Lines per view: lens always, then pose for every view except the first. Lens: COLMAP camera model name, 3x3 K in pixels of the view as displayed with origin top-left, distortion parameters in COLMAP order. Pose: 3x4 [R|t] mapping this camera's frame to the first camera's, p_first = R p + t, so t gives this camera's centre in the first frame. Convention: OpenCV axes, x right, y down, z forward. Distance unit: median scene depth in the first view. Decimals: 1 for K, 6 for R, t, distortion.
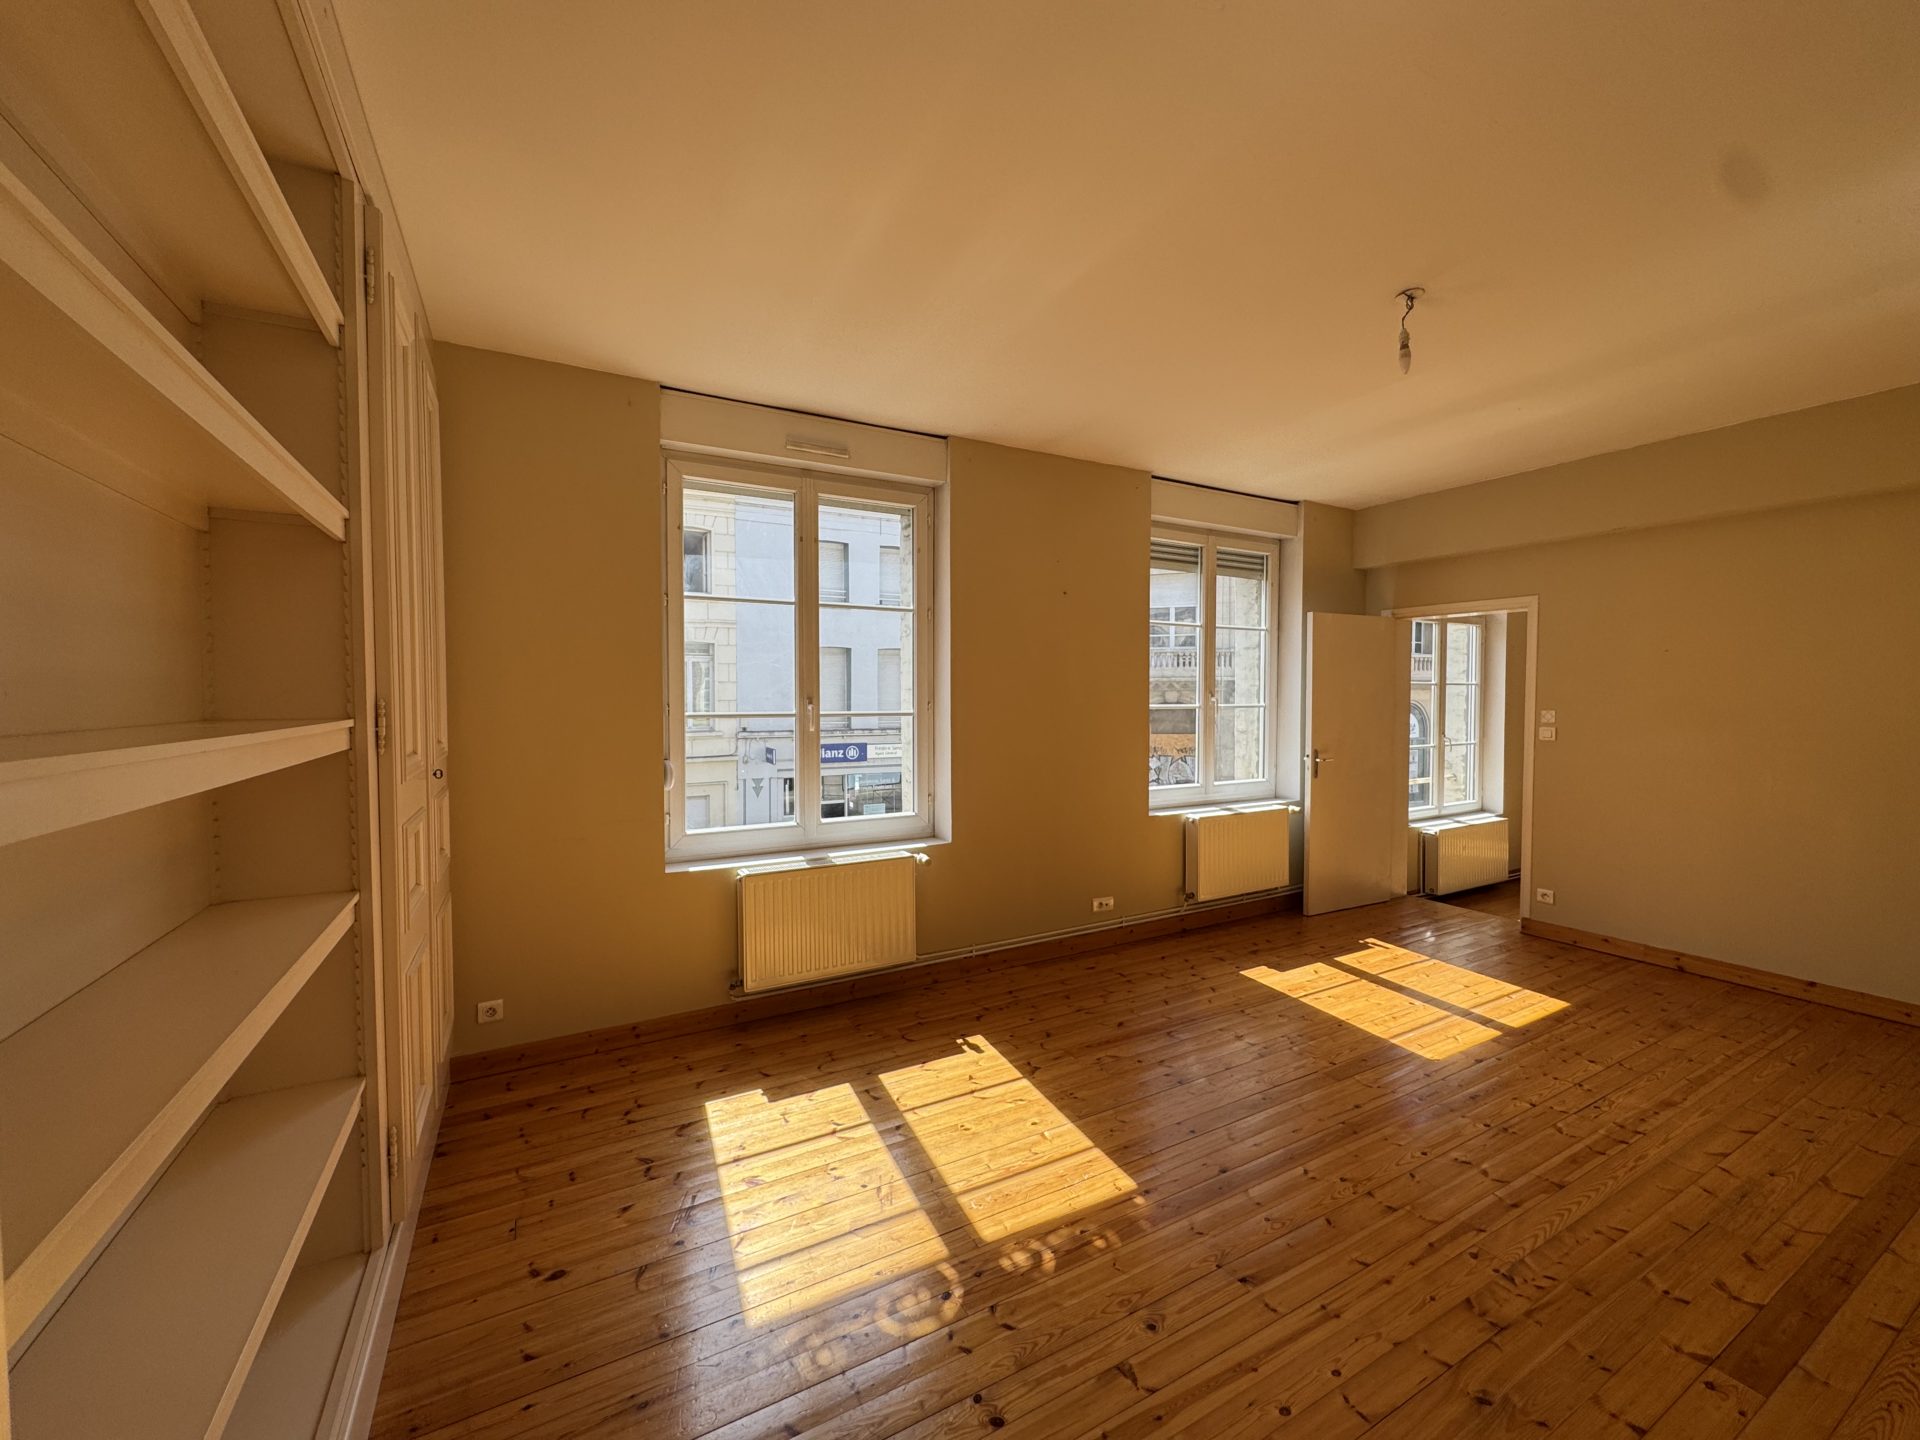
lens RADIAL K [[766.0, 0, 960.0], [0, 766.0, 720.0], [0, 0, 1]] dist [-0.002450, 0.000087]
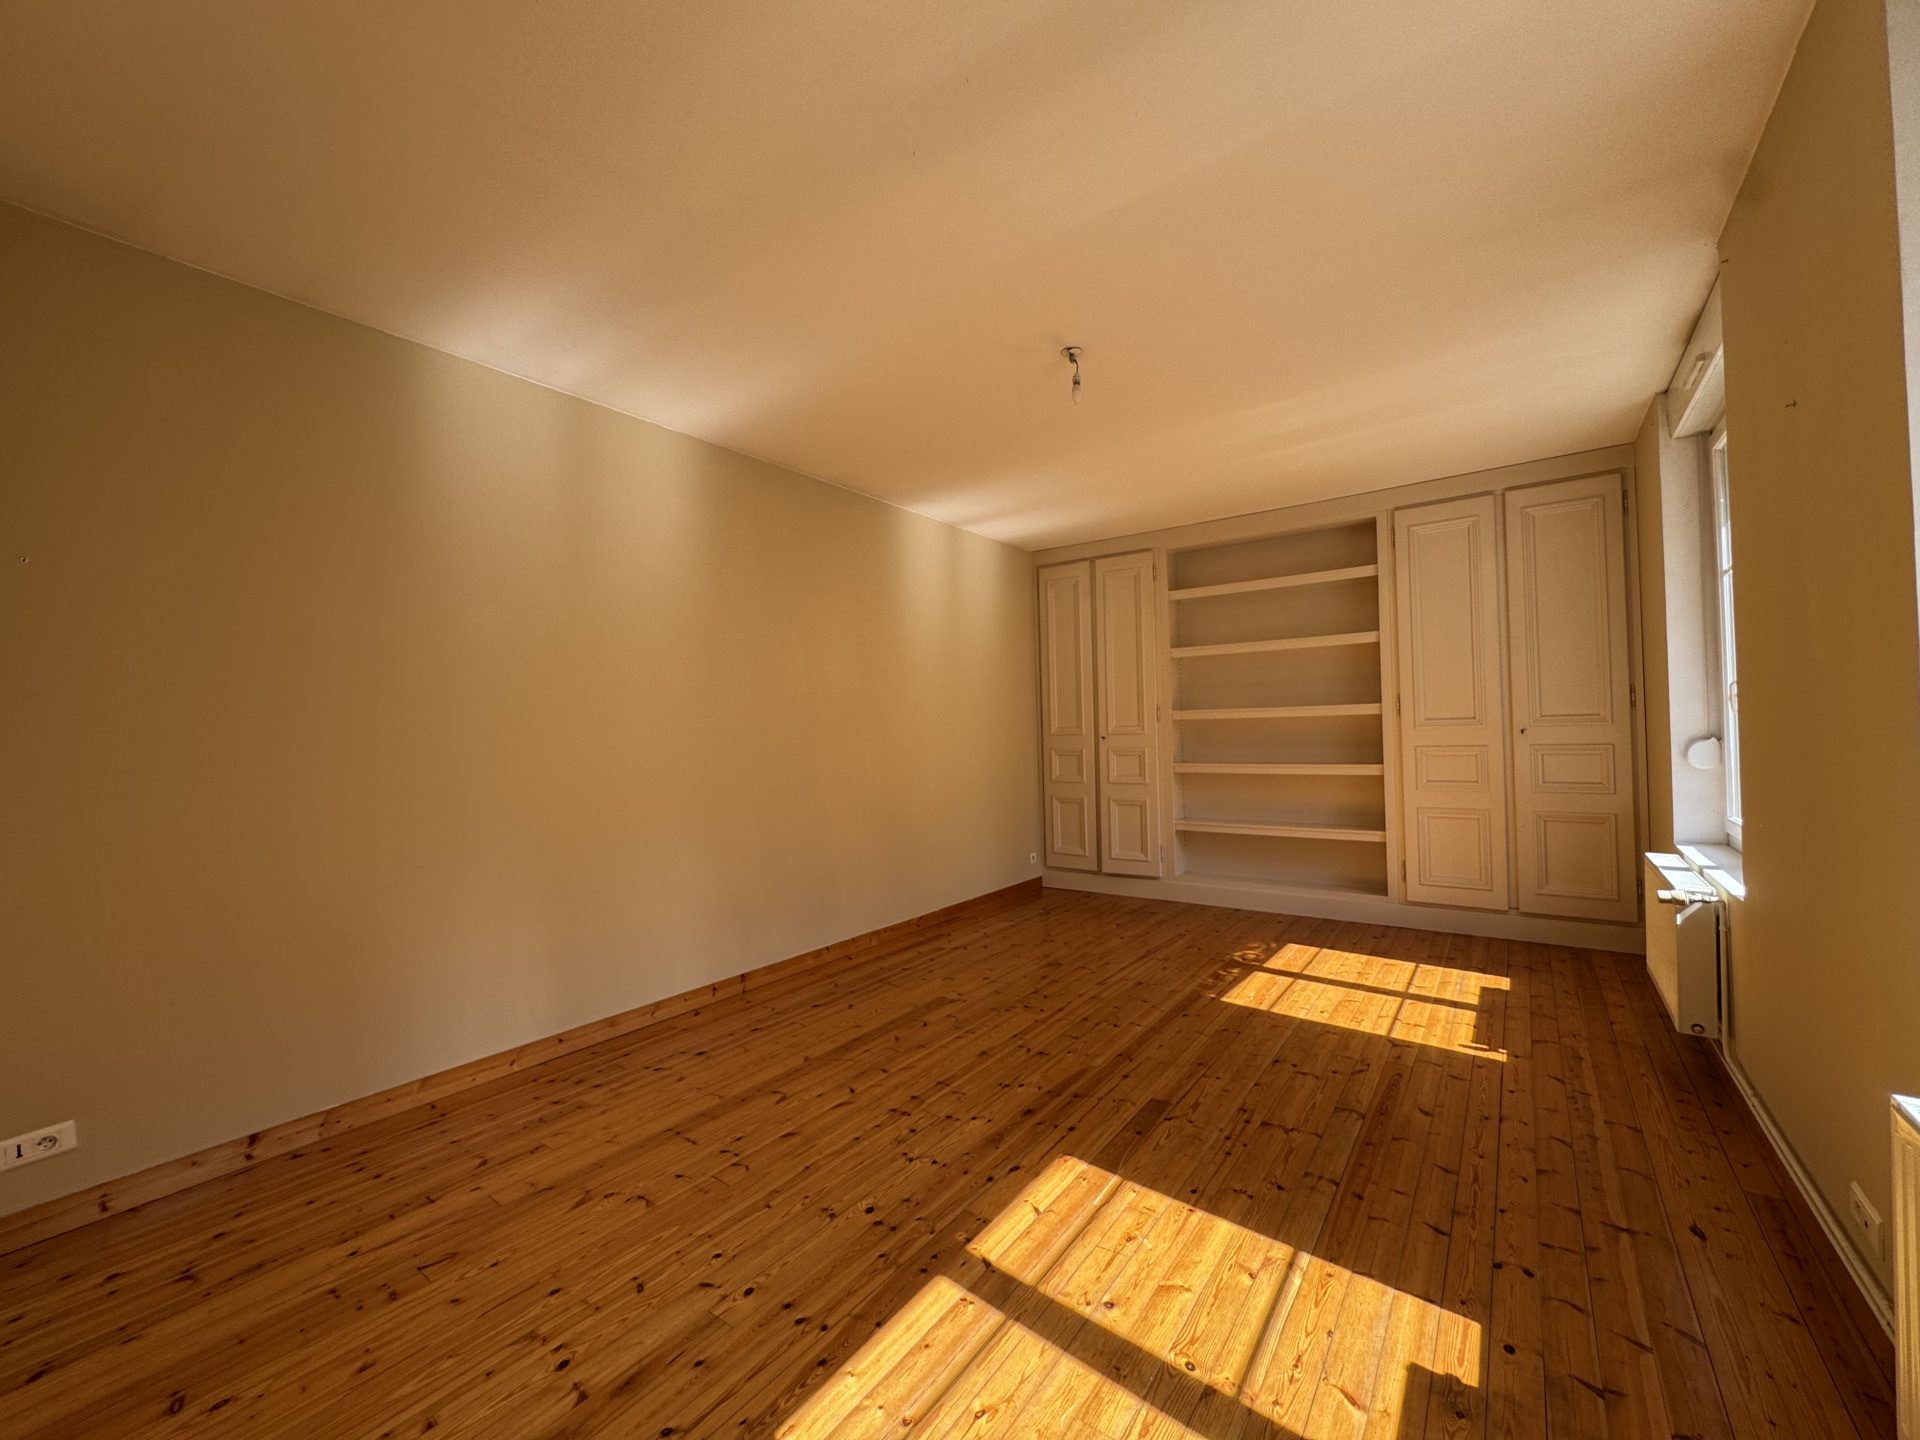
lens RADIAL K [[766.0, 0, 960.0], [0, 766.0, 720.0], [0, 0, 1]] dist [-0.002450, 0.000087]
pose [[-0.908054, 0.021158, -0.418318, 1.170408], [0.017012, 0.999762, 0.013638, -0.002465], [0.418507, 0.005267, -0.908198, 1.882135]]
